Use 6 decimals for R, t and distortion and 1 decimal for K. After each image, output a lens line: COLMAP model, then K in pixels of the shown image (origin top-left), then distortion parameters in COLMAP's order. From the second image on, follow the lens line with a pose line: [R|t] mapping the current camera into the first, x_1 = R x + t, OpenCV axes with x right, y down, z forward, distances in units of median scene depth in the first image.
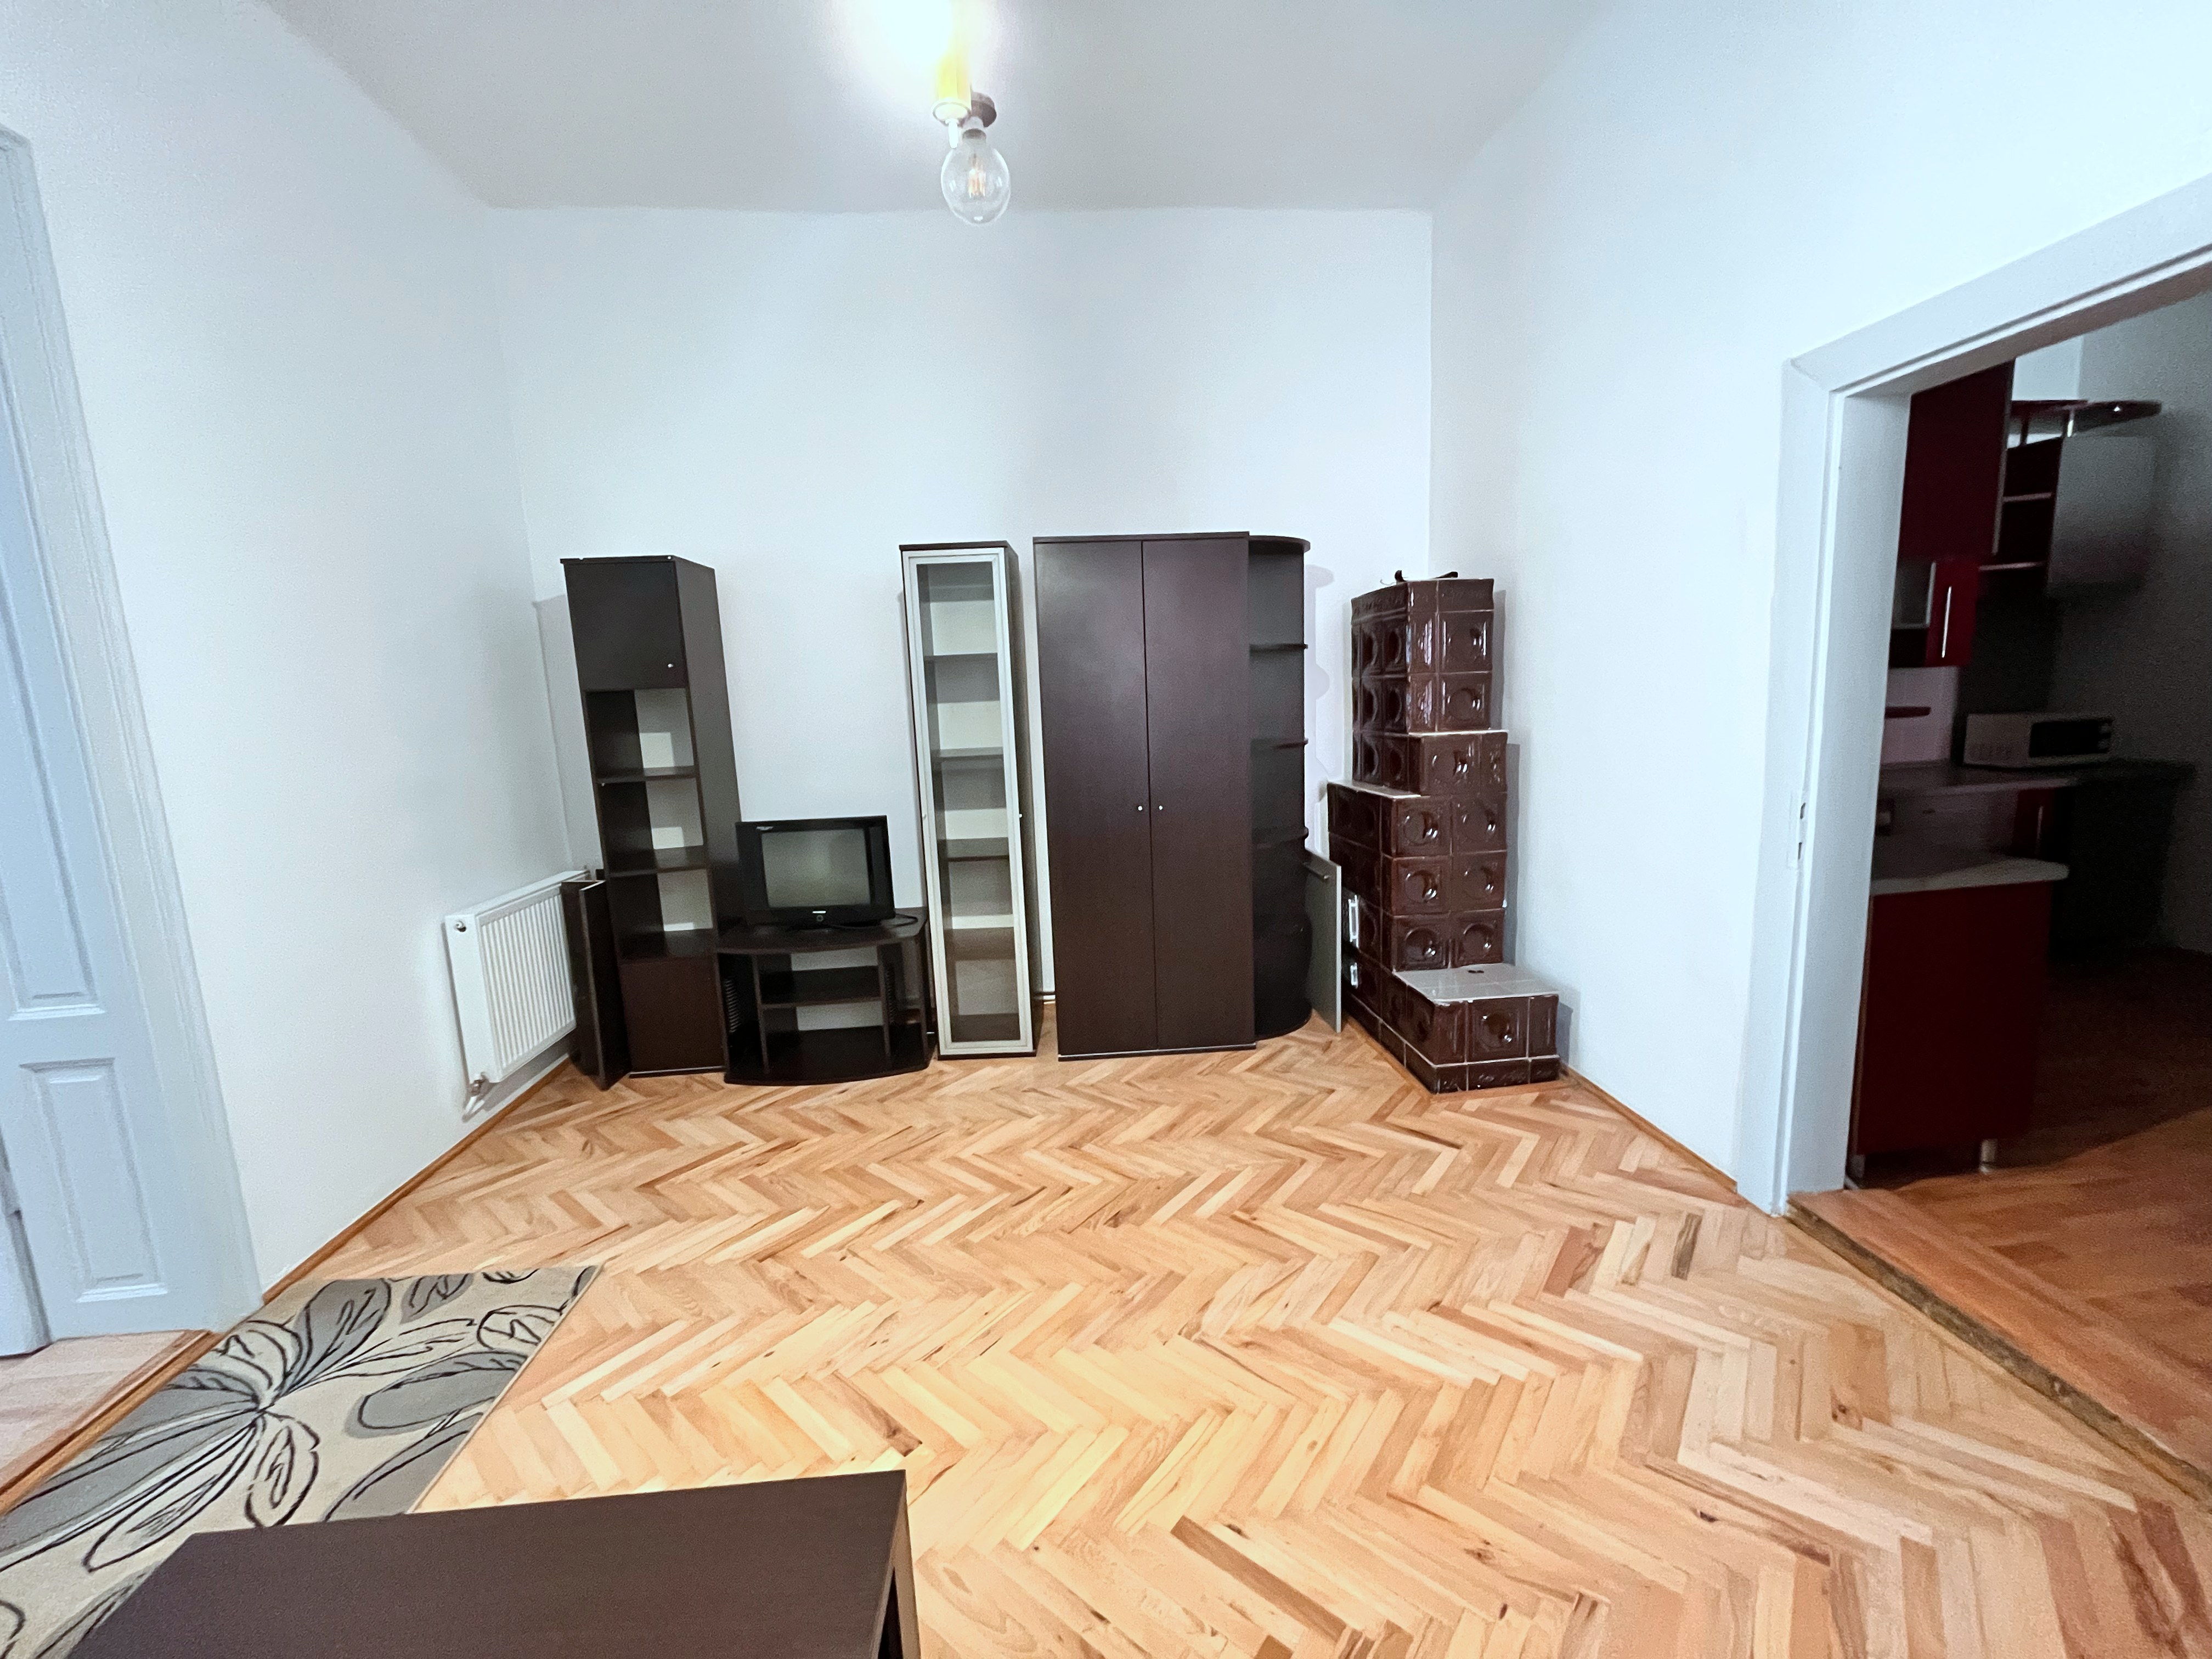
lens RADIAL K [[893.4, 0, 1106.0], [0, 893.4, 829.5], [0, 0, 1]] dist [-0.000228, 0.000080]
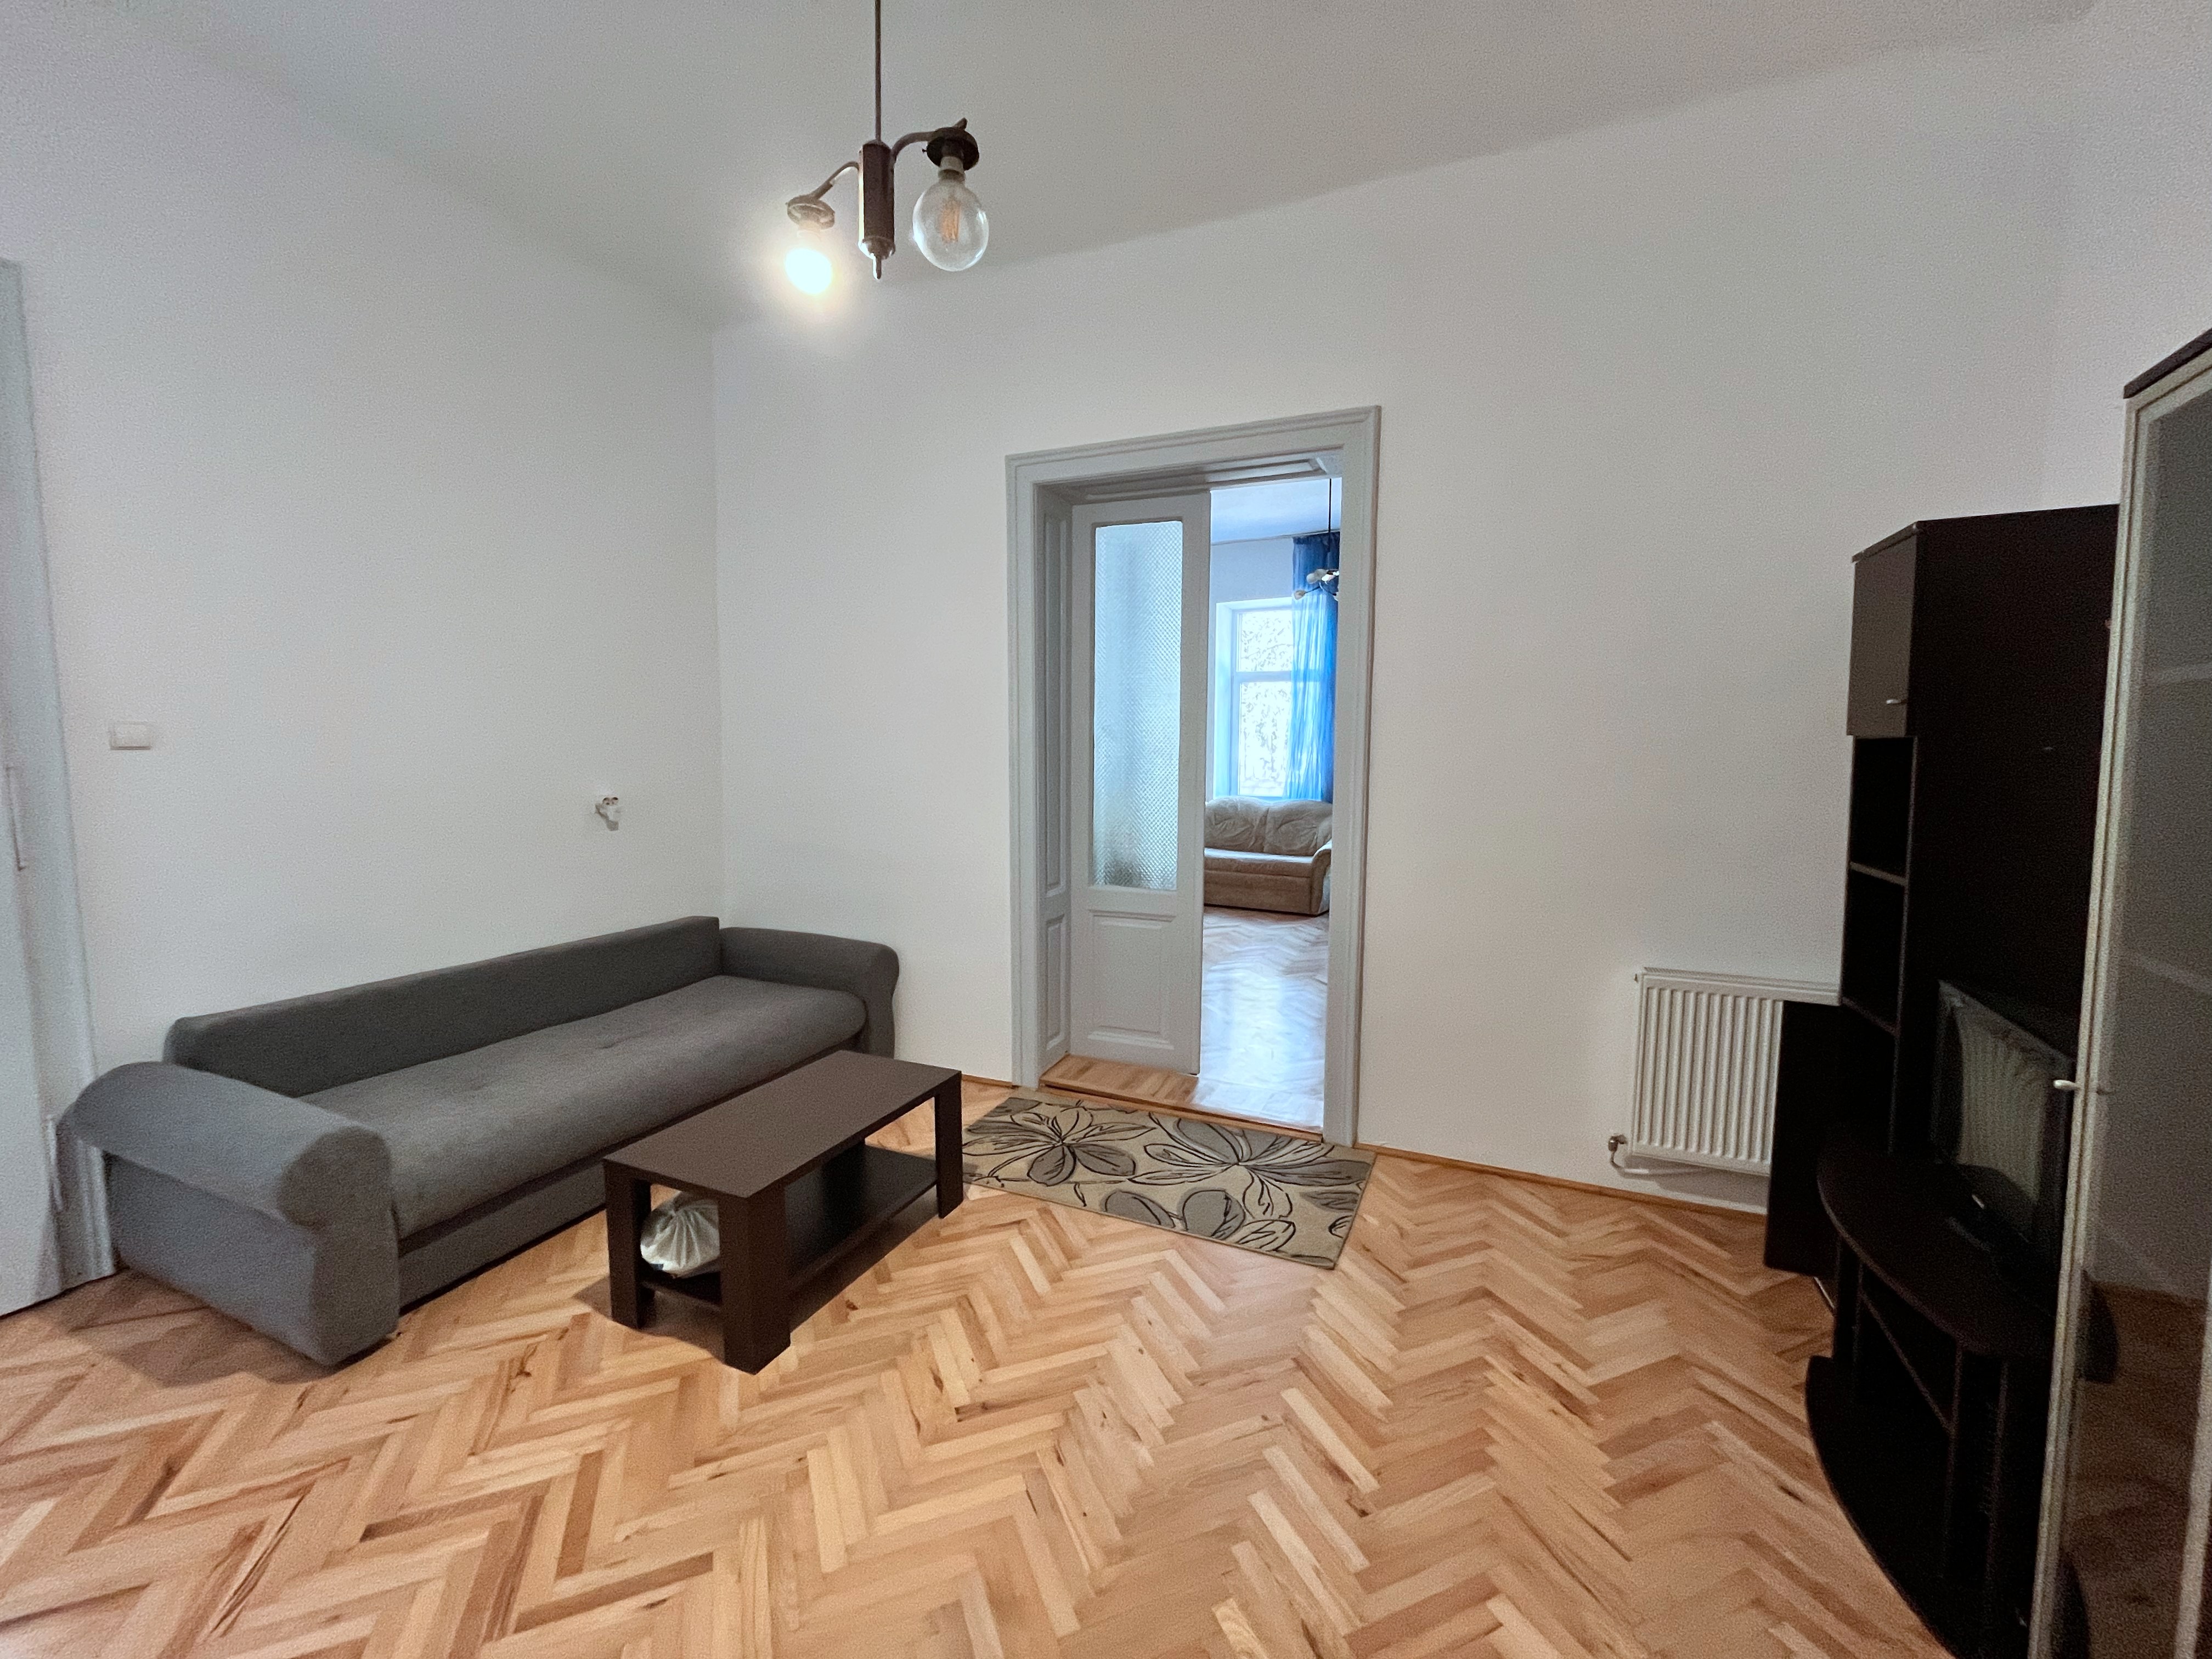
lens RADIAL K [[893.4, 0, 1106.0], [0, 893.4, 829.5], [0, 0, 1]] dist [-0.000228, 0.000080]
pose [[-0.475769, 0.117639, -0.871668, 0.430384], [-0.119217, 0.973246, 0.196419, -0.200085], [0.871453, 0.197368, -0.449016, 1.096374]]
